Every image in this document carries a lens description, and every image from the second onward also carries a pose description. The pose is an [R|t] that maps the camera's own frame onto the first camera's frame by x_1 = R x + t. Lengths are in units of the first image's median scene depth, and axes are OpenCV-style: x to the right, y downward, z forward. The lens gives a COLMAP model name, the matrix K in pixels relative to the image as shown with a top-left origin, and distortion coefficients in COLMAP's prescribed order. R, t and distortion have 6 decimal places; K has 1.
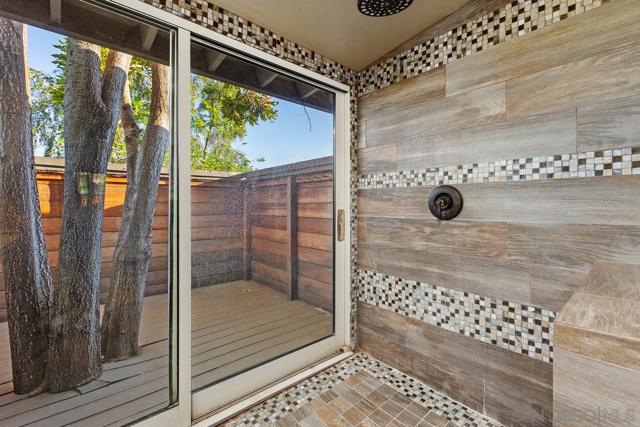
lens RADIAL K [[283.0, 0, 318.7], [0, 283.0, 204.5], [0, 0, 1]] dist [0.000512, -0.001602]
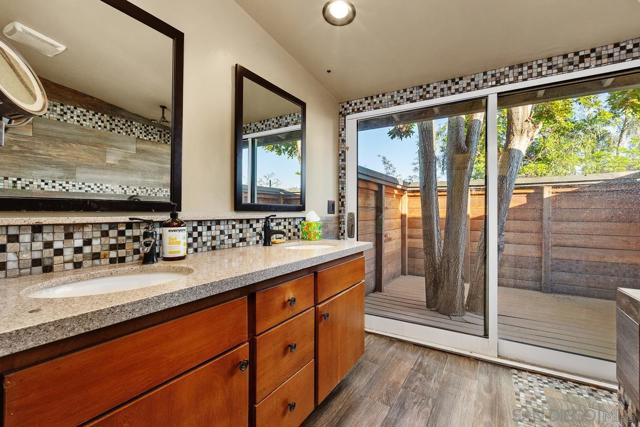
lens RADIAL K [[283.0, 0, 320.2], [0, 283.0, 211.9], [0, 0, 1]] dist [0.000512, -0.001602]
pose [[0.289401, -0.000461, -0.957208, 0.614160], [0.000952, 1.000000, -0.000194, 0.011984], [0.957208, -0.000856, 0.289401, -0.281860]]
